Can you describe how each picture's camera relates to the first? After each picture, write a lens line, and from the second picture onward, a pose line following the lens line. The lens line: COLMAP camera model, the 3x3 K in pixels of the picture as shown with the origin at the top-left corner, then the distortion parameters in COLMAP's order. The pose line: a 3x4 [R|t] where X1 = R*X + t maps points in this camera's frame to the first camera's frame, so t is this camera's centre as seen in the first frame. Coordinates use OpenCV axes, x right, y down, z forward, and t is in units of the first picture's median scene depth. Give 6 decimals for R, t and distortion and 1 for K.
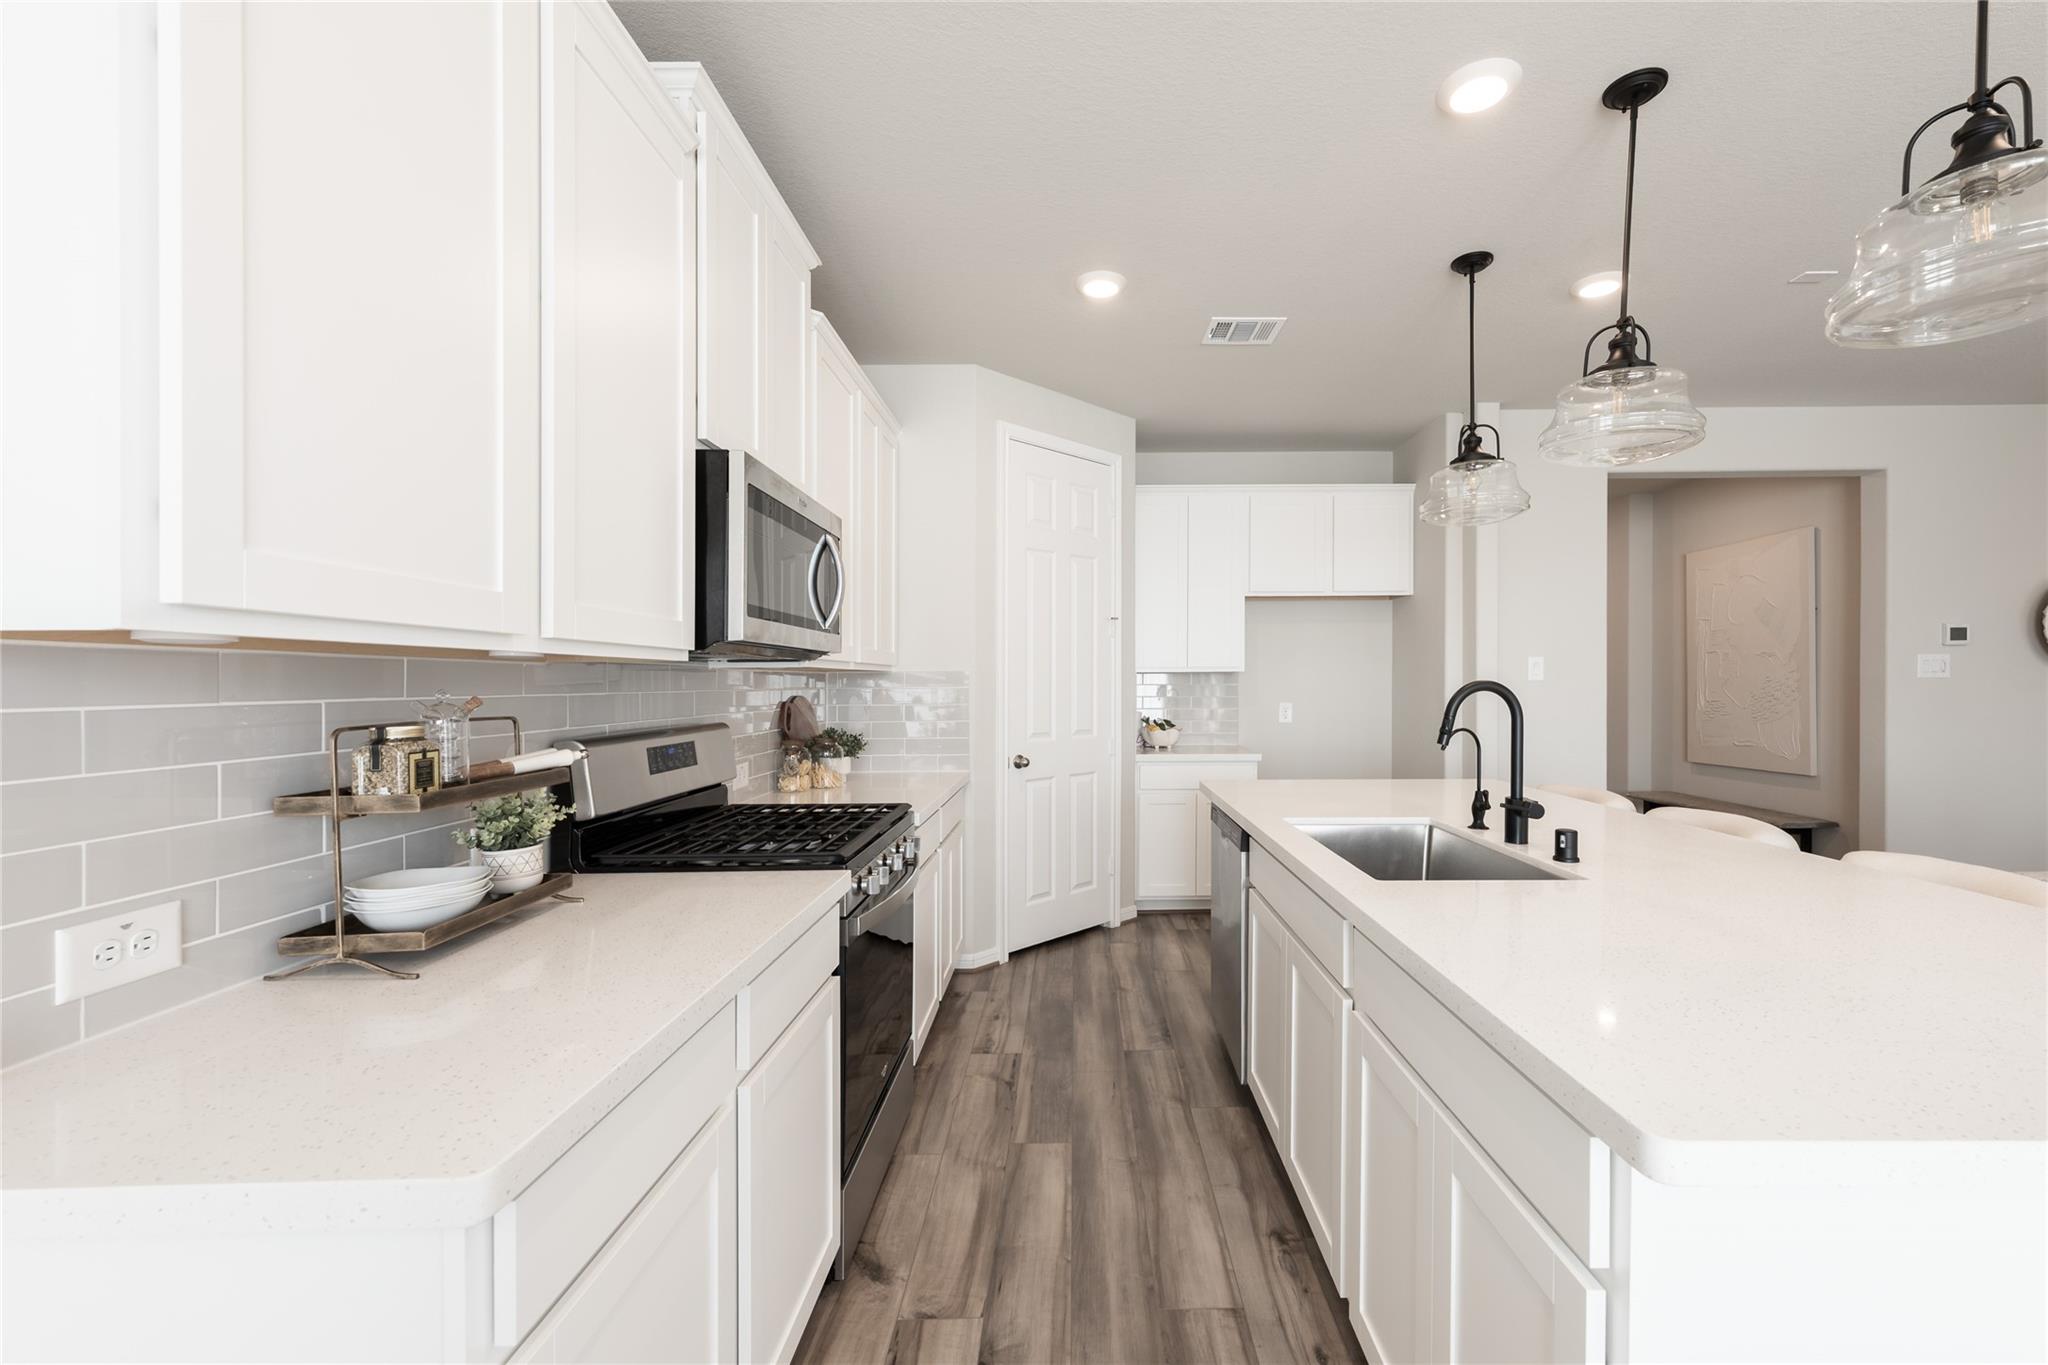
lens RADIAL K [[858.7, 0, 1056.5], [0, 858.7, 695.9], [0, 0, 1]] dist [-0.000895, -0.000055]
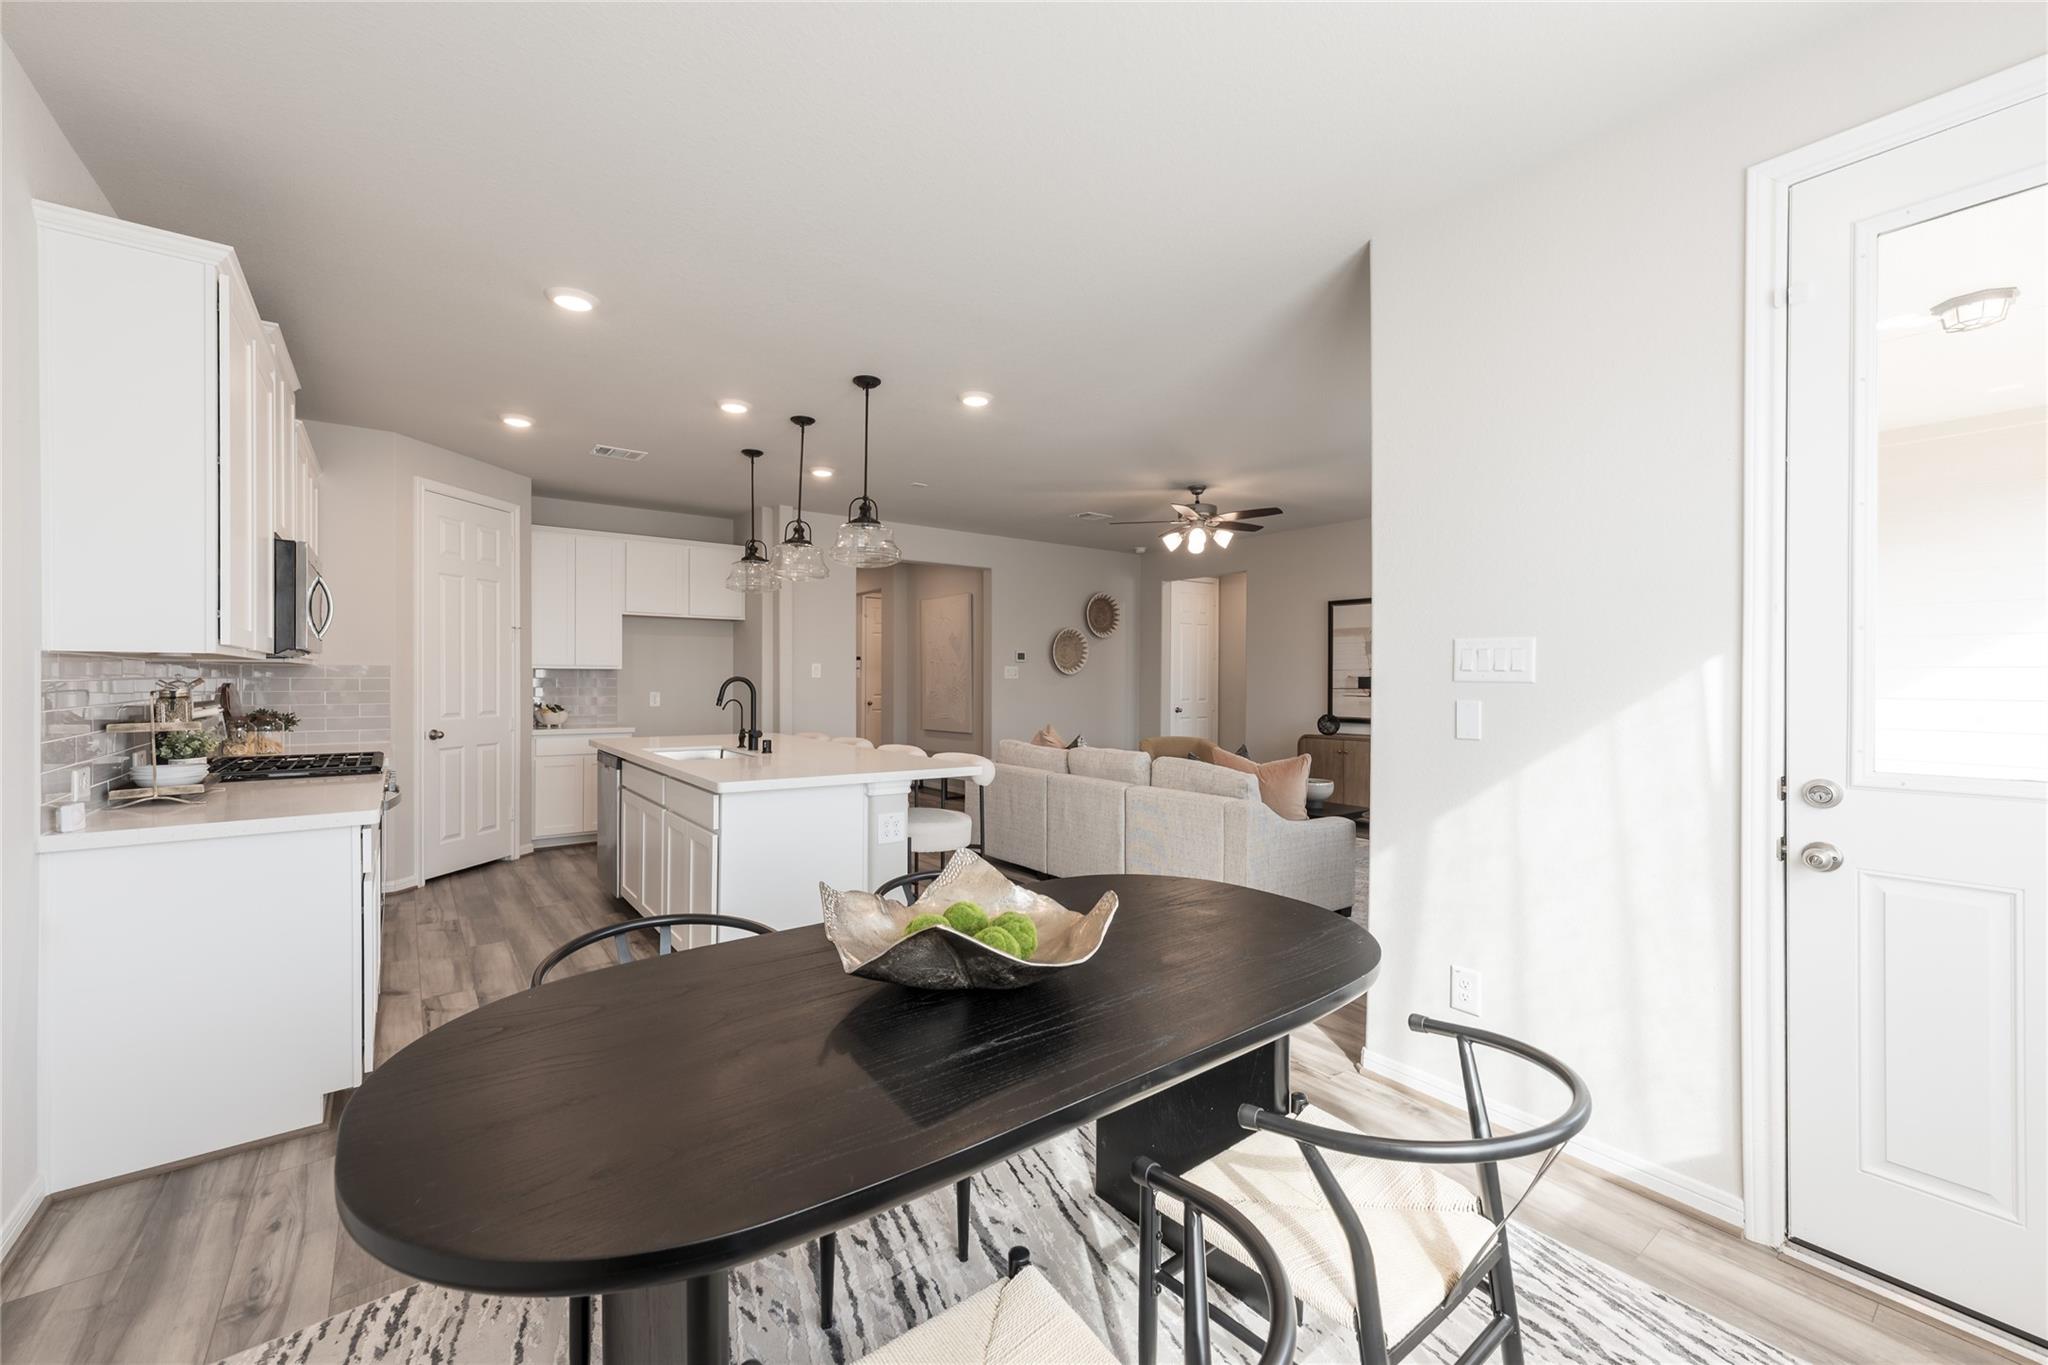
lens RADIAL K [[858.7, 0, 1056.5], [0, 858.7, 695.9], [0, 0, 1]] dist [-0.000895, -0.000055]
pose [[0.778995, -0.002036, 0.627026, -0.119585], [0.000353, 0.999996, 0.002809, 0.013010], [-0.627030, -0.001967, 0.778993, -0.601759]]
